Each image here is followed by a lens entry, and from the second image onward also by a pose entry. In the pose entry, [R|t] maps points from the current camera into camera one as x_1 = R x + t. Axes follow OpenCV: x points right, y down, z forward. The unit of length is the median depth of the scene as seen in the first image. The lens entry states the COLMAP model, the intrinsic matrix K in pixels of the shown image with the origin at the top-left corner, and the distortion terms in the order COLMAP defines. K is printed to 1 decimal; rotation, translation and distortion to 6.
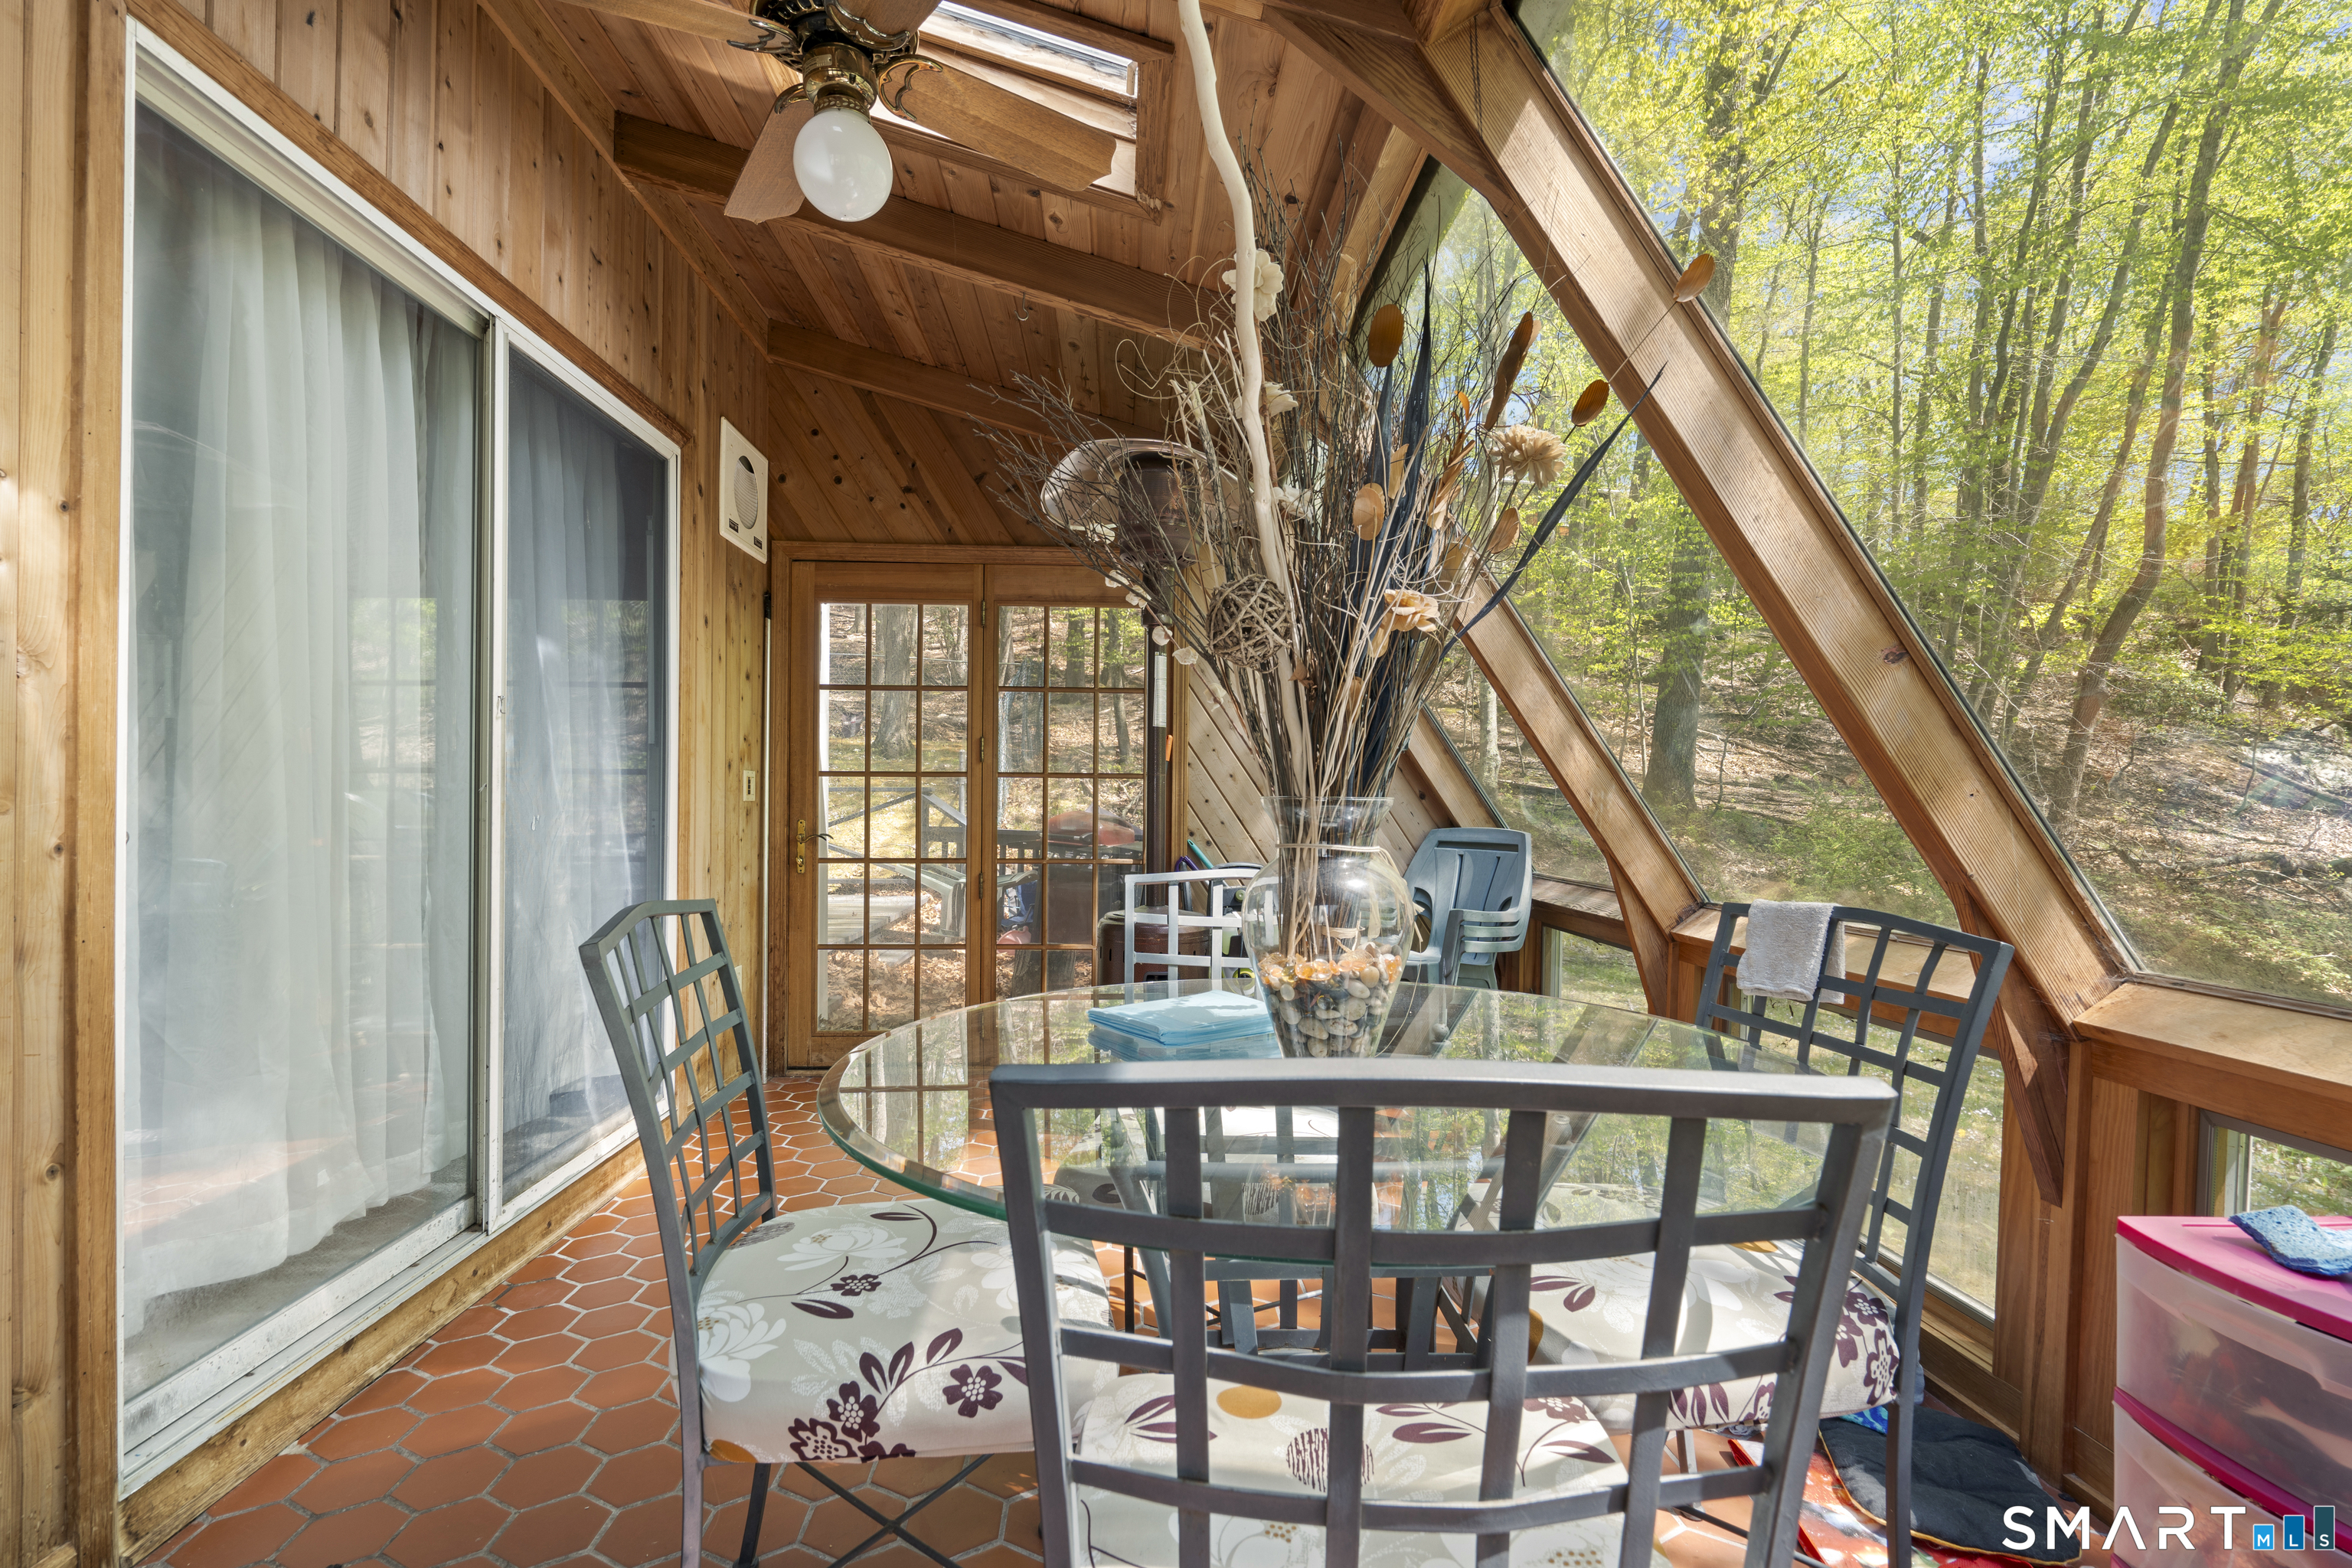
lens RADIAL K [[1050.8, 0, 1175.4], [0, 1050.8, 785.4], [0, 0, 1]] dist [-0.010627, 0.003753]
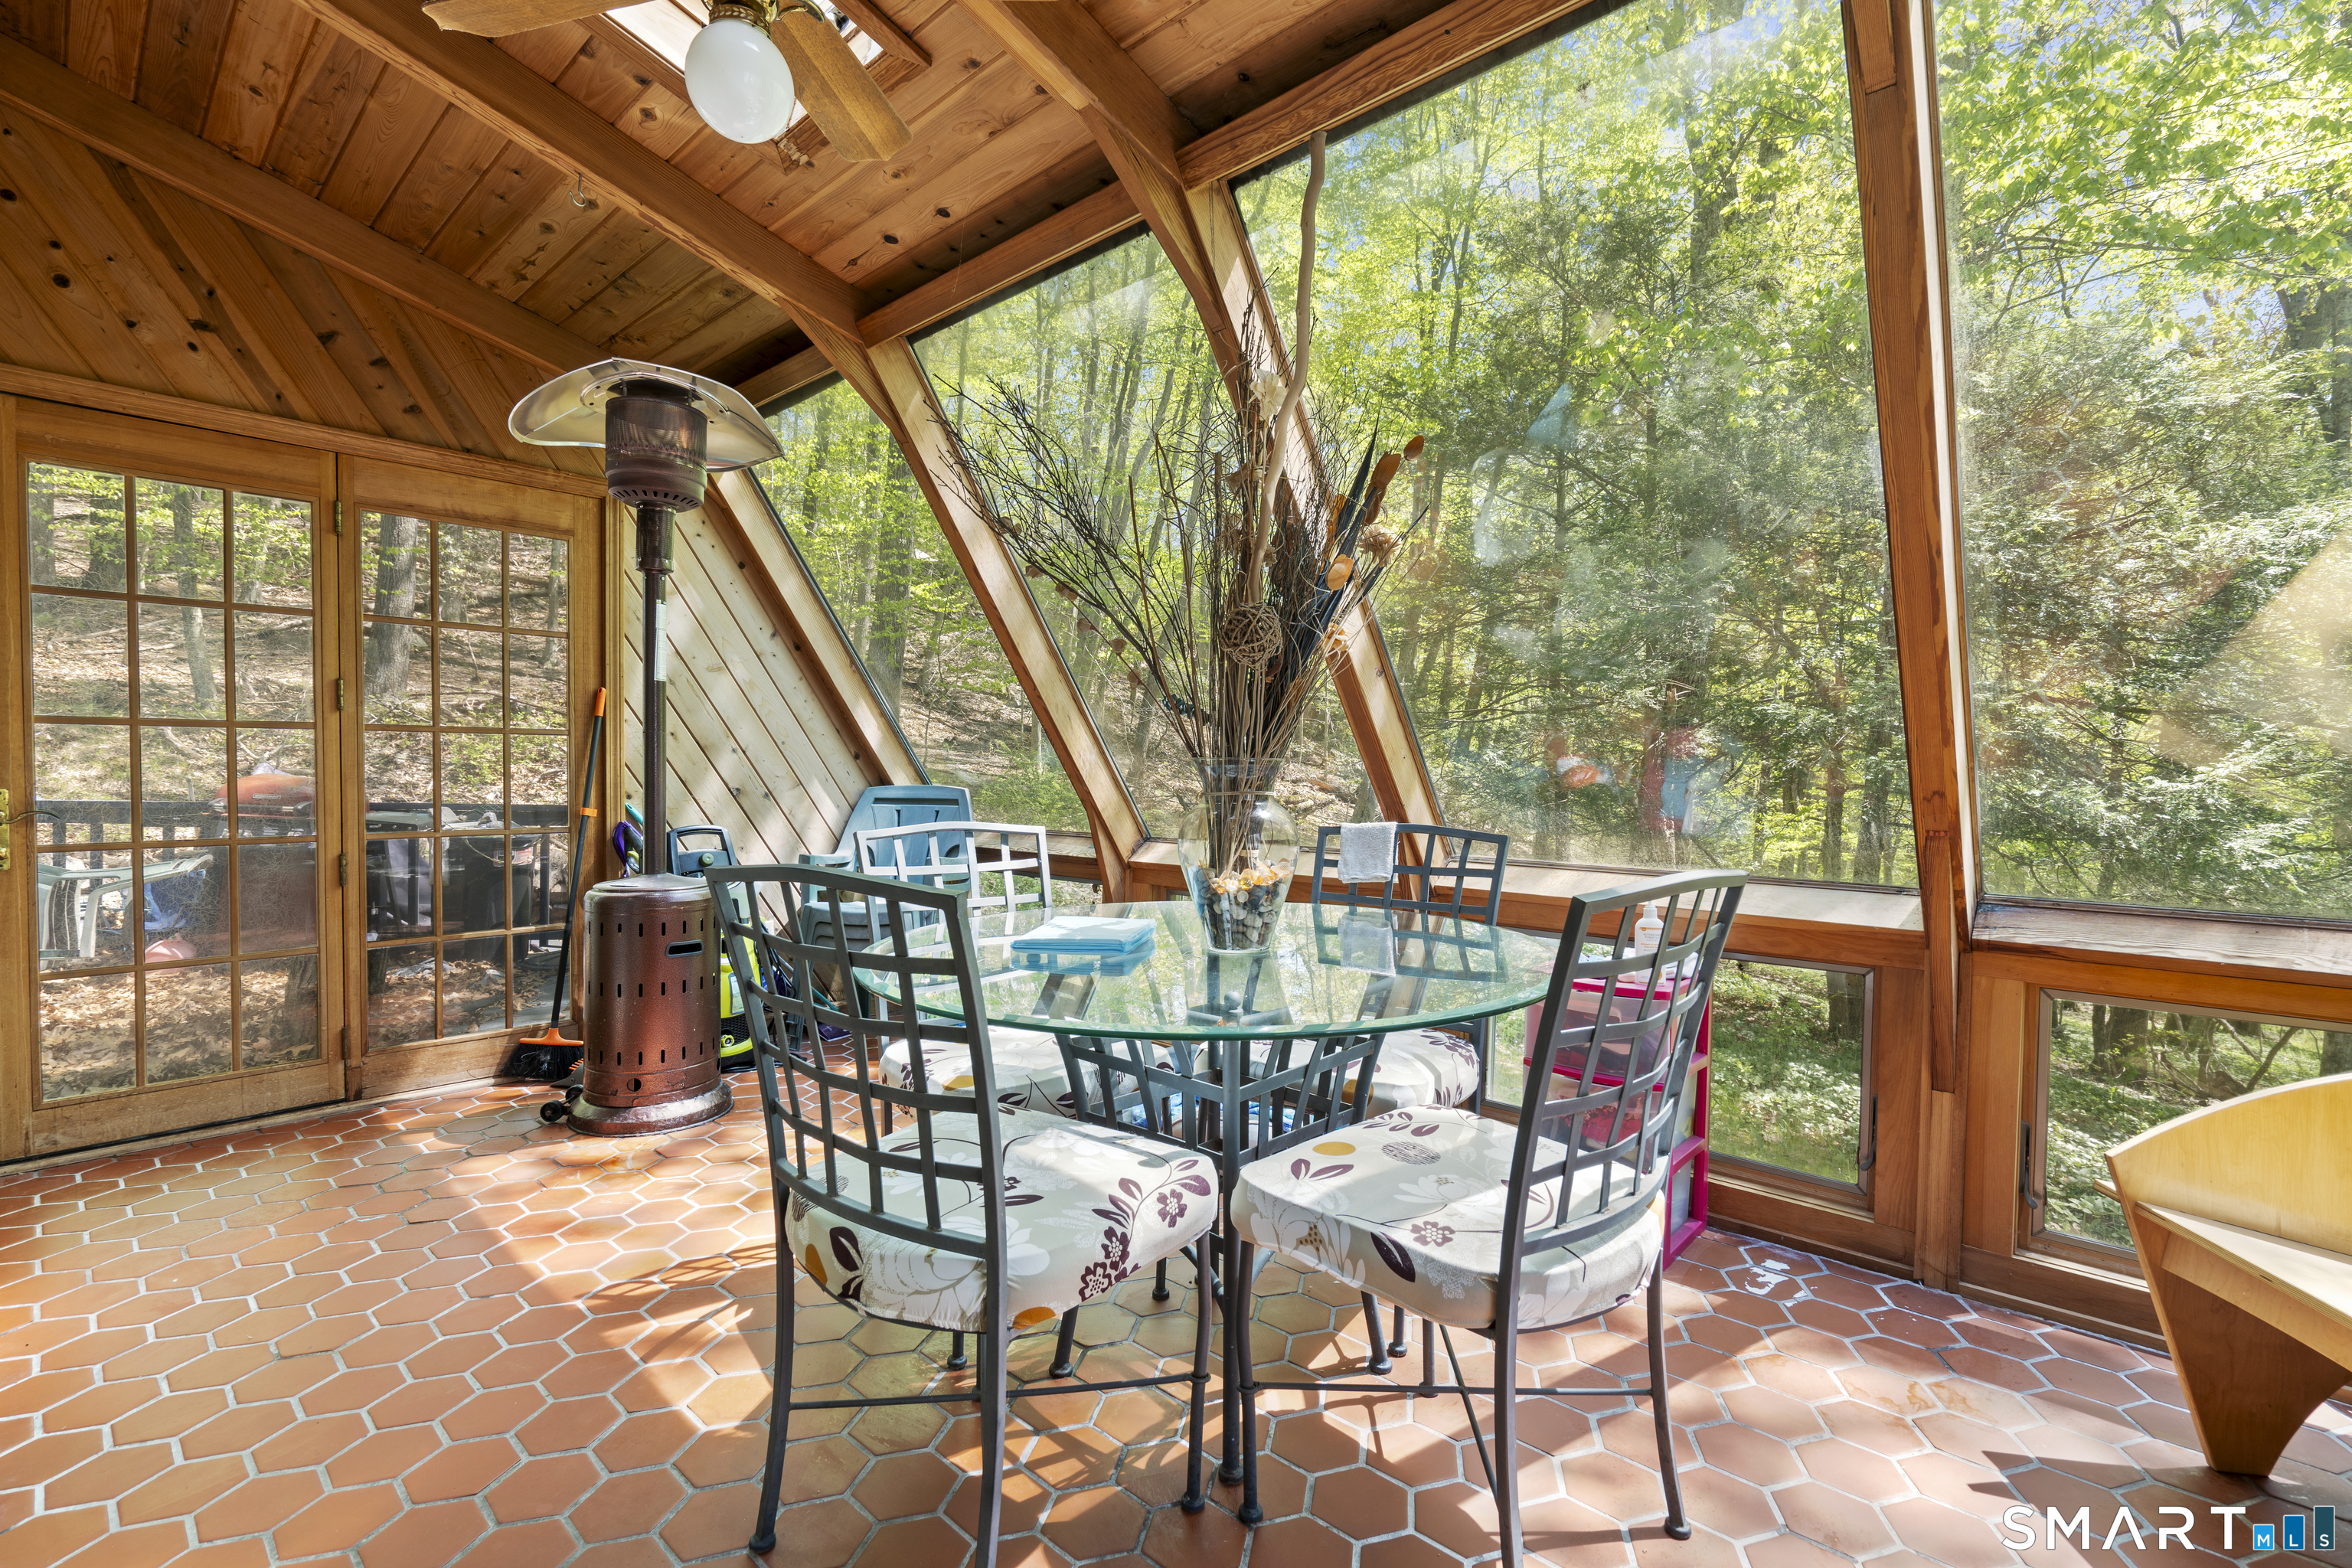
lens RADIAL K [[1050.8, 0, 1178.8], [0, 1050.8, 786.7], [0, 0, 1]] dist [-0.010627, 0.003753]
pose [[0.715670, -0.016336, 0.698247, -0.281376], [-0.012323, 0.999275, 0.036009, -0.001254], [-0.698330, -0.034375, 0.714951, 0.014938]]
